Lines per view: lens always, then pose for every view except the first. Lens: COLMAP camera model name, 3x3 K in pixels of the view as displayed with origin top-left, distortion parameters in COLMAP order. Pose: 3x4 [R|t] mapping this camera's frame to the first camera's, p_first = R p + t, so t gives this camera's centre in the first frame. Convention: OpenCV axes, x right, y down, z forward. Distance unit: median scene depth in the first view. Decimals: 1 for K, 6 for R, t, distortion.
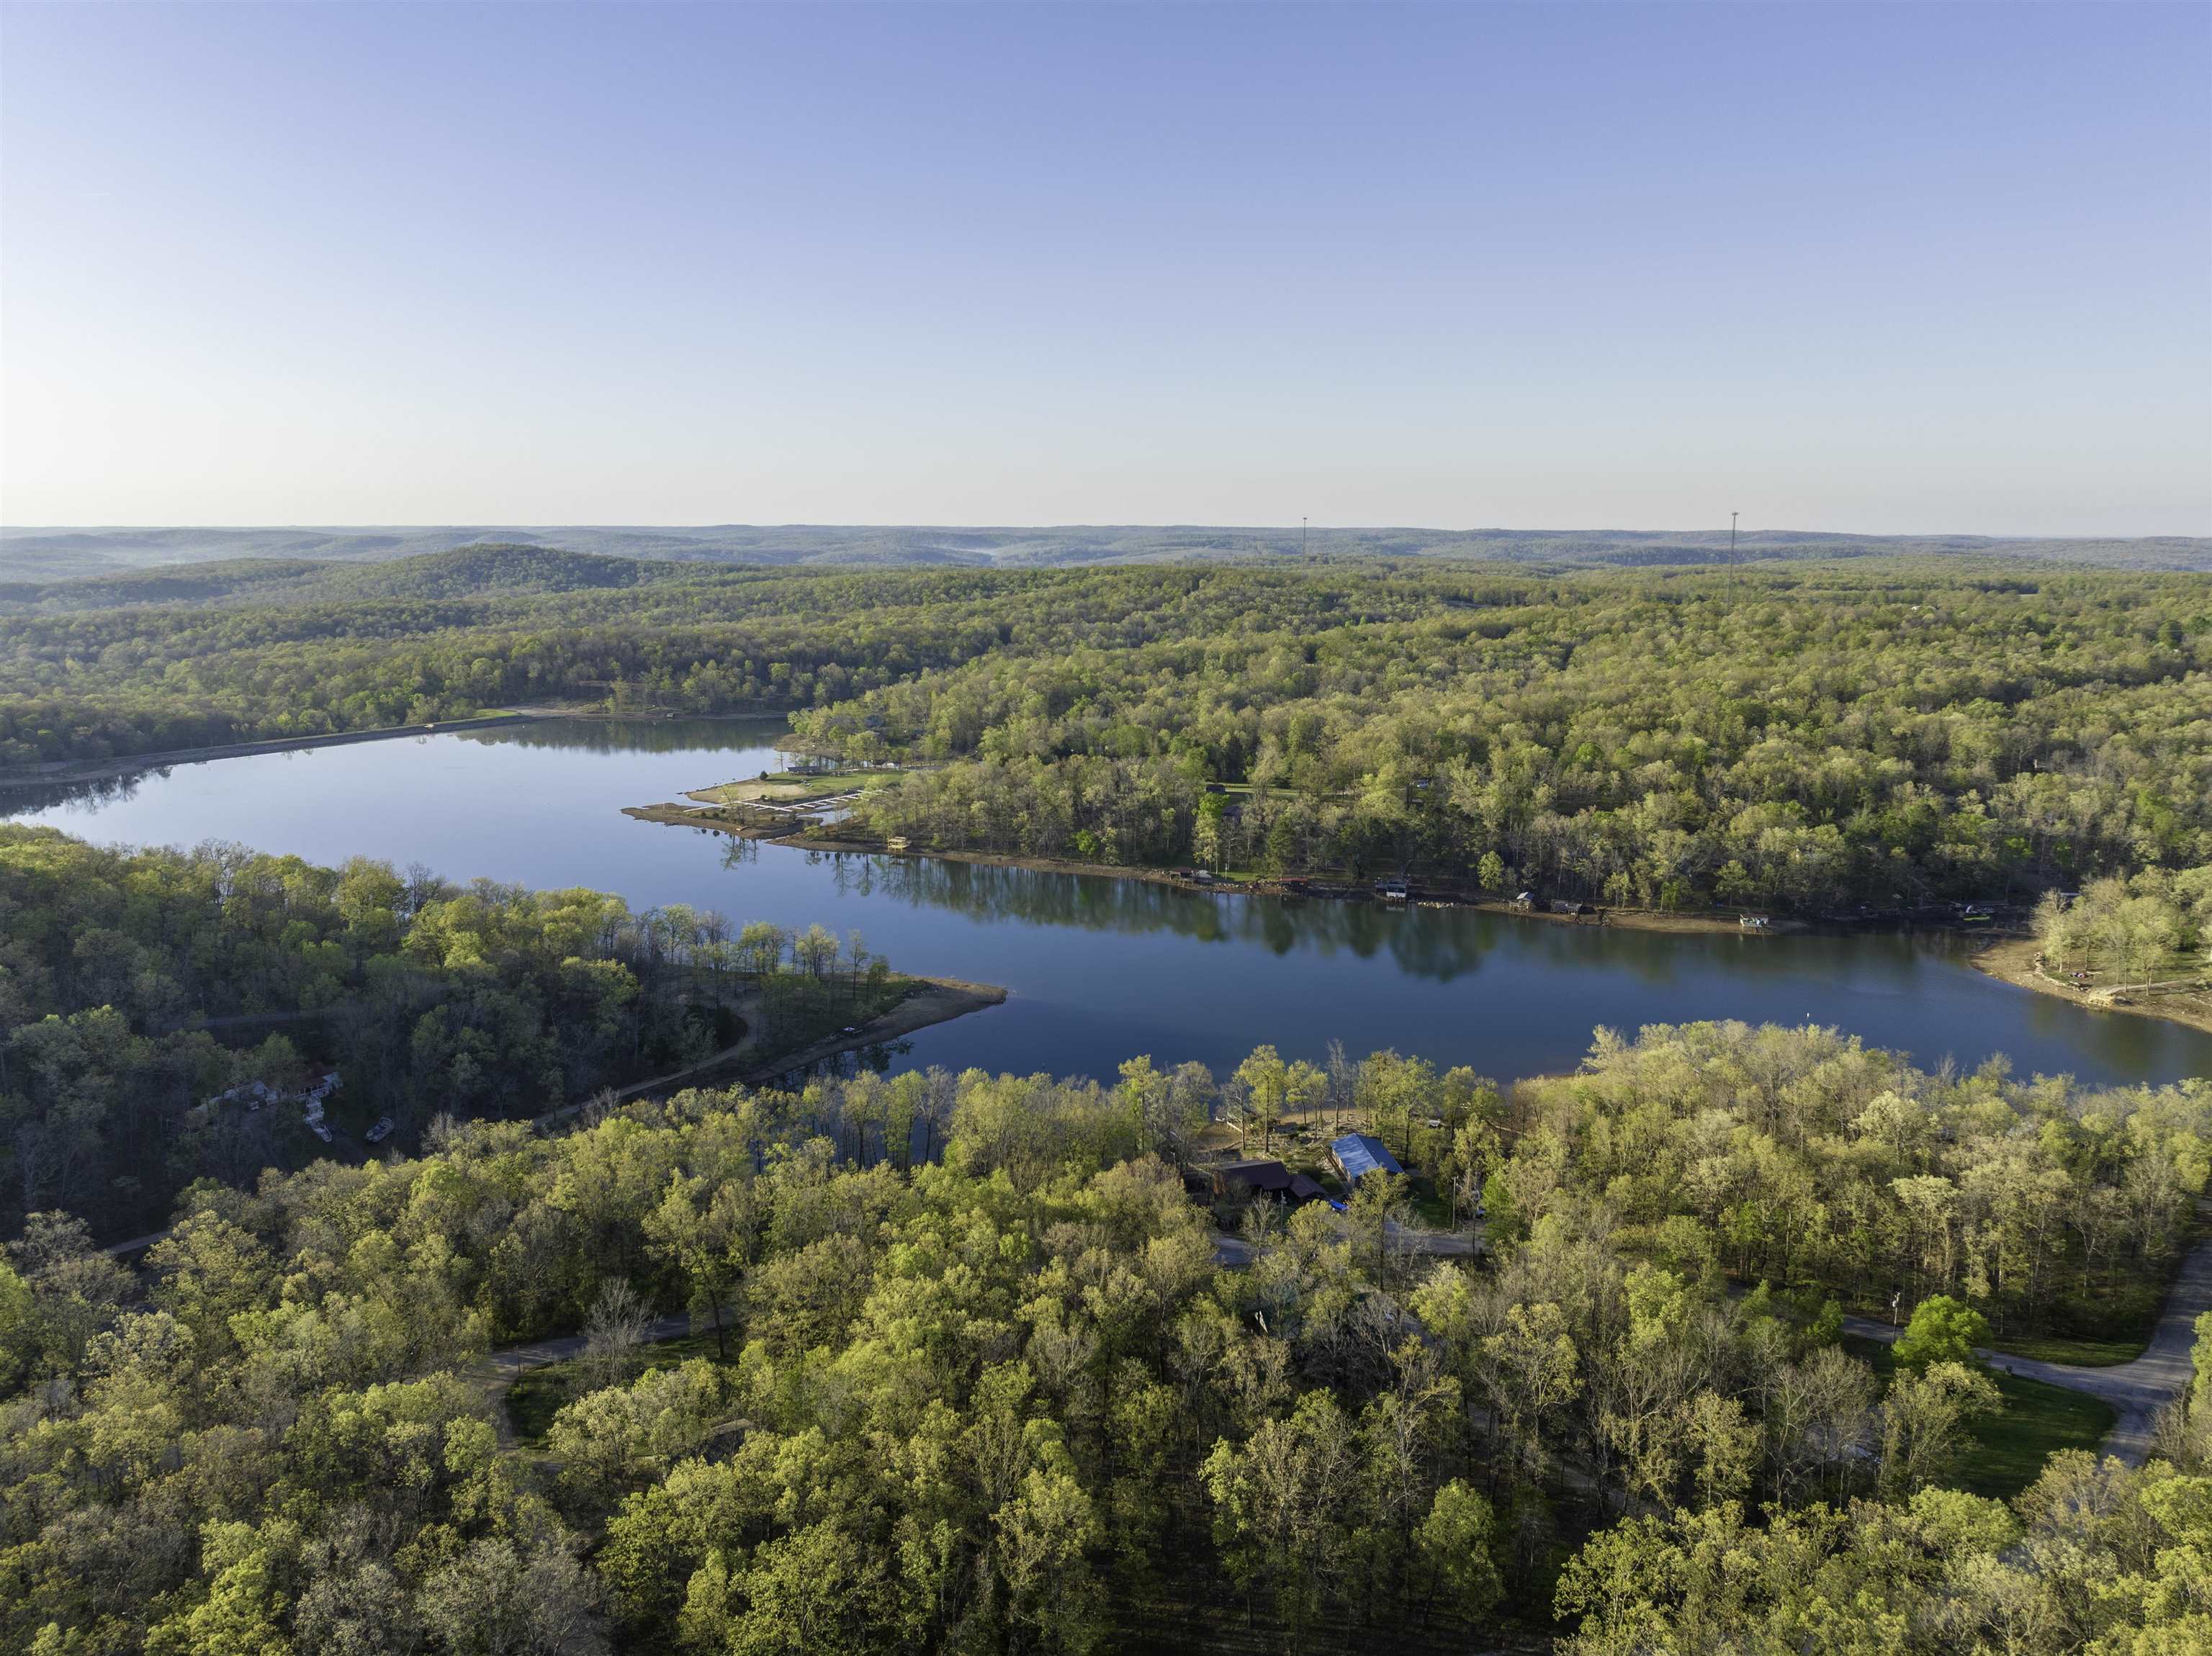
lens RADIAL K [[1548.1, 0, 1109.2], [0, 1548.1, 850.3], [0, 0, 1]] dist [-0.033939, 0.016624]
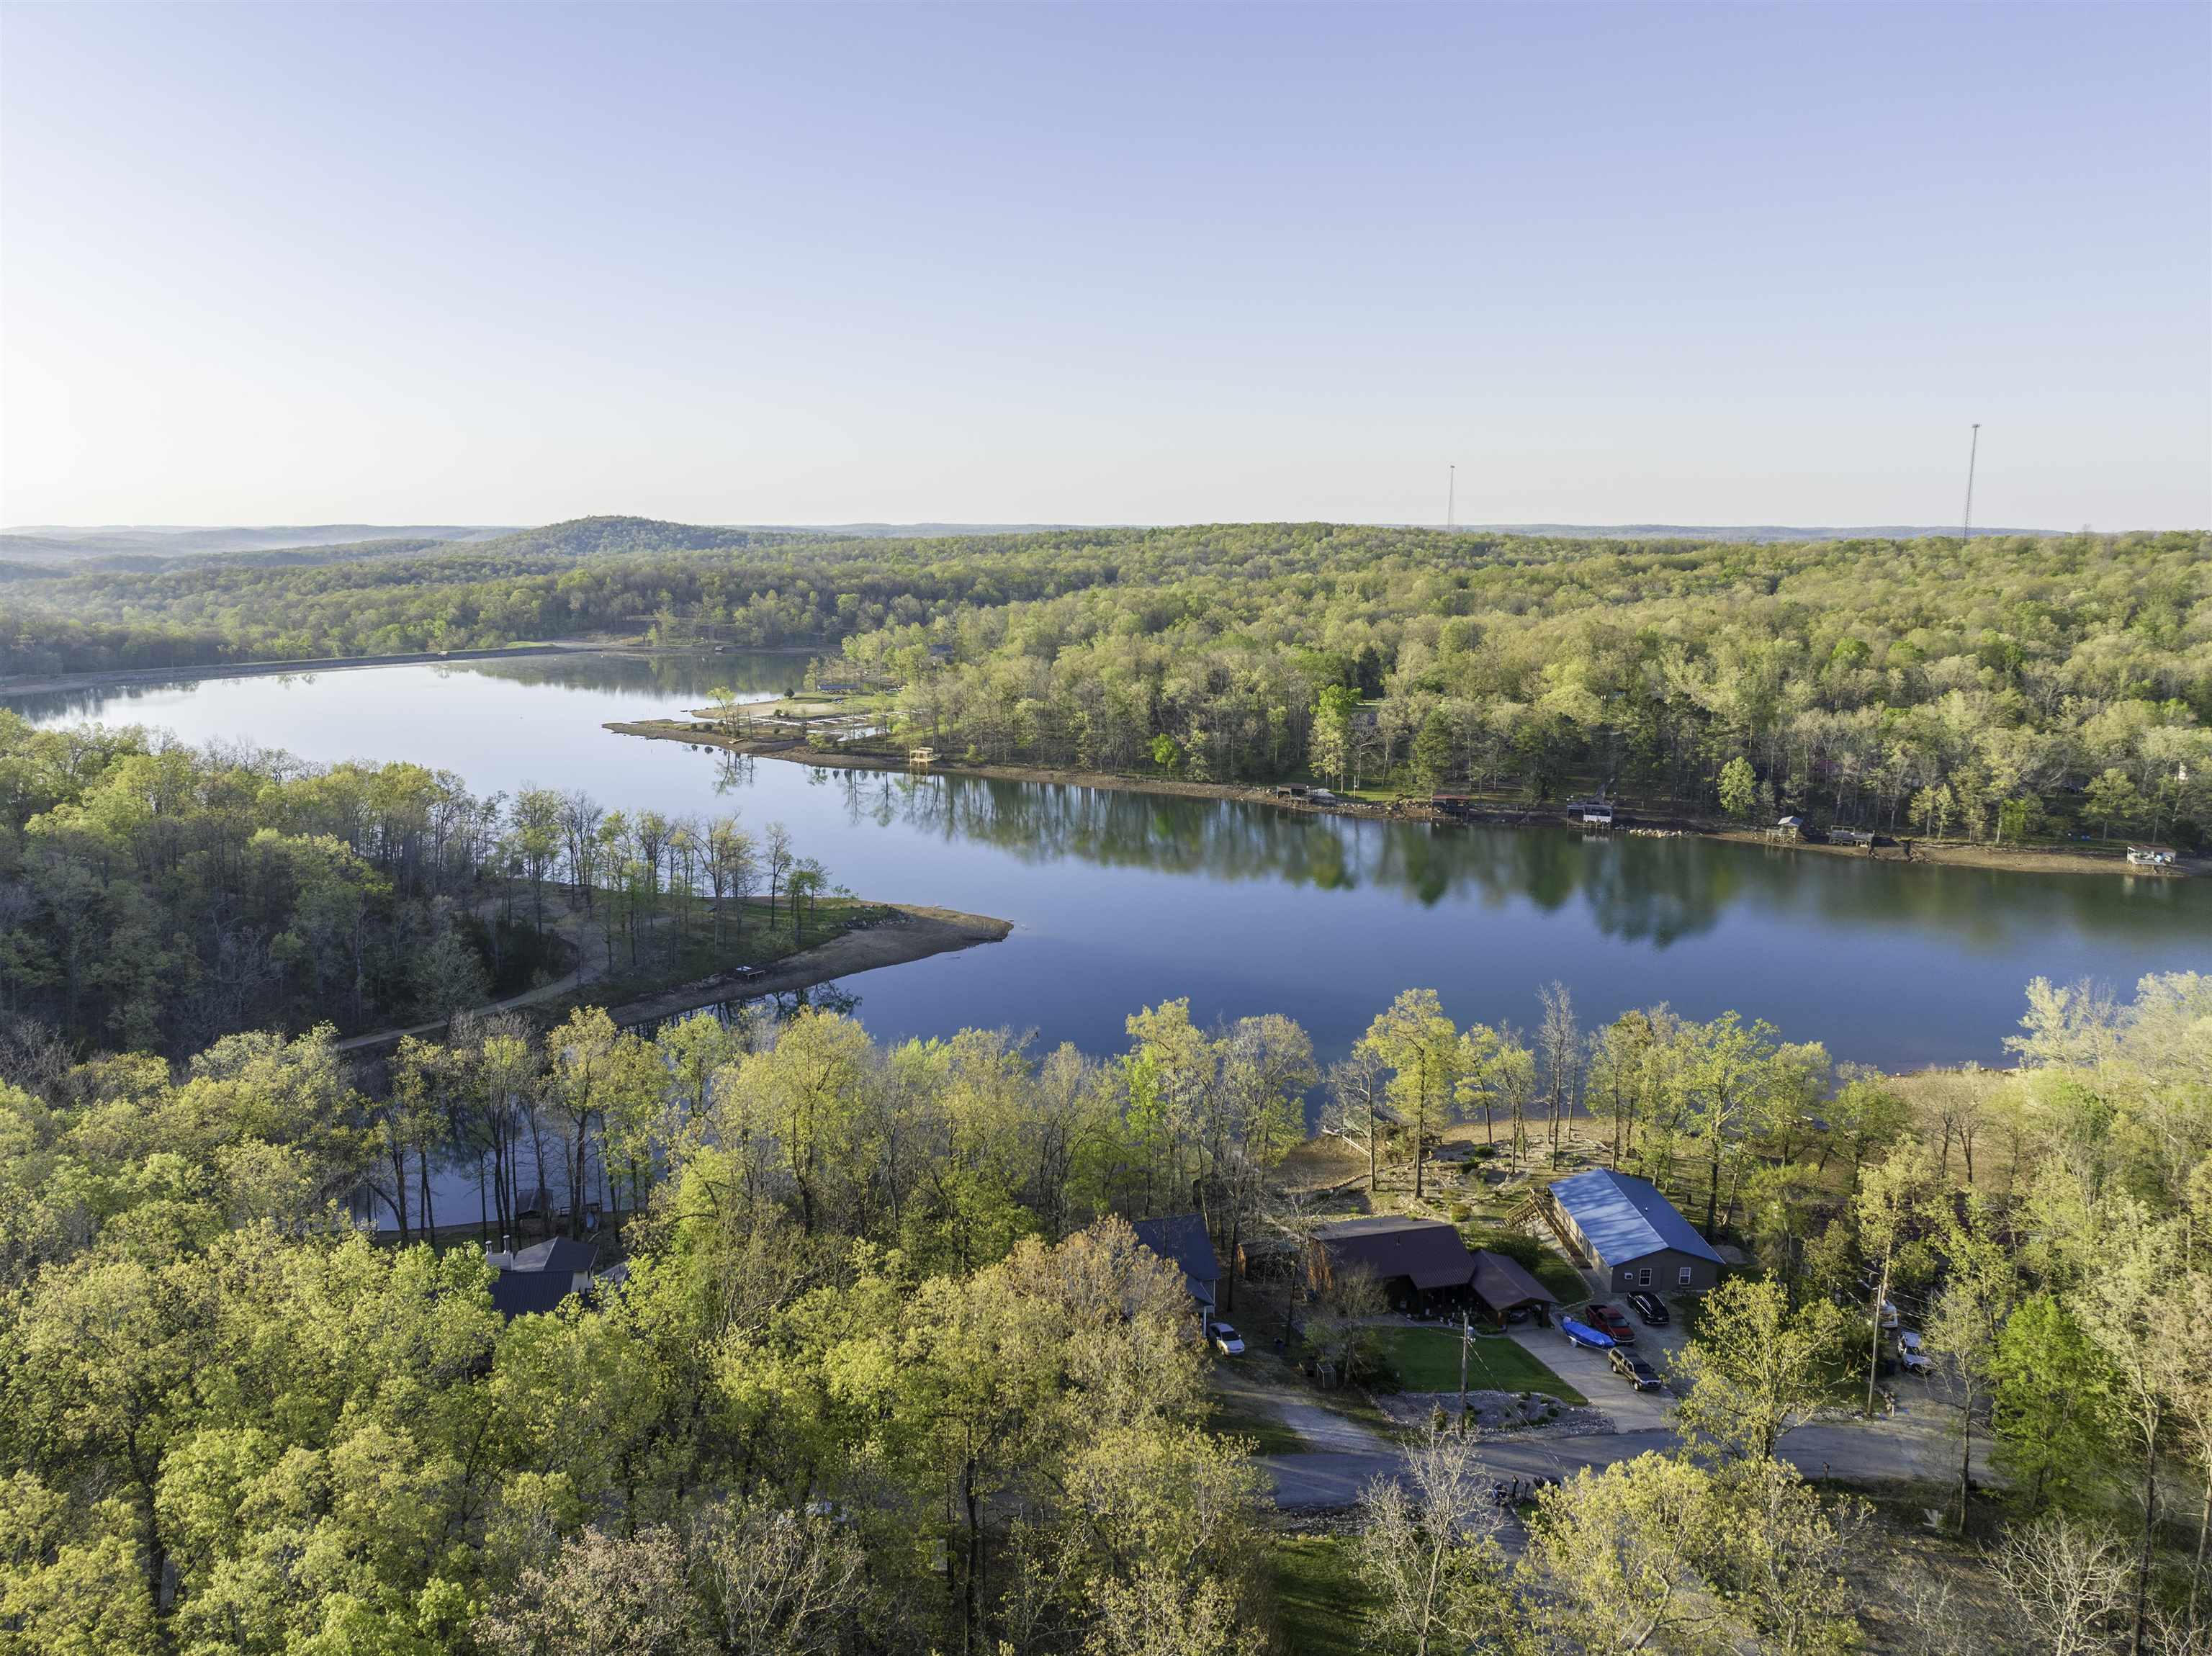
lens RADIAL K [[1548.1, 0, 1109.6], [0, 1548.1, 838.9], [0, 0, 1]] dist [-0.033939, 0.016624]
pose [[0.996224, 0.016359, -0.085266, 0.022280], [-0.017287, 0.999799, -0.010152, 0.044490], [0.085082, 0.011588, 0.996307, 0.256480]]
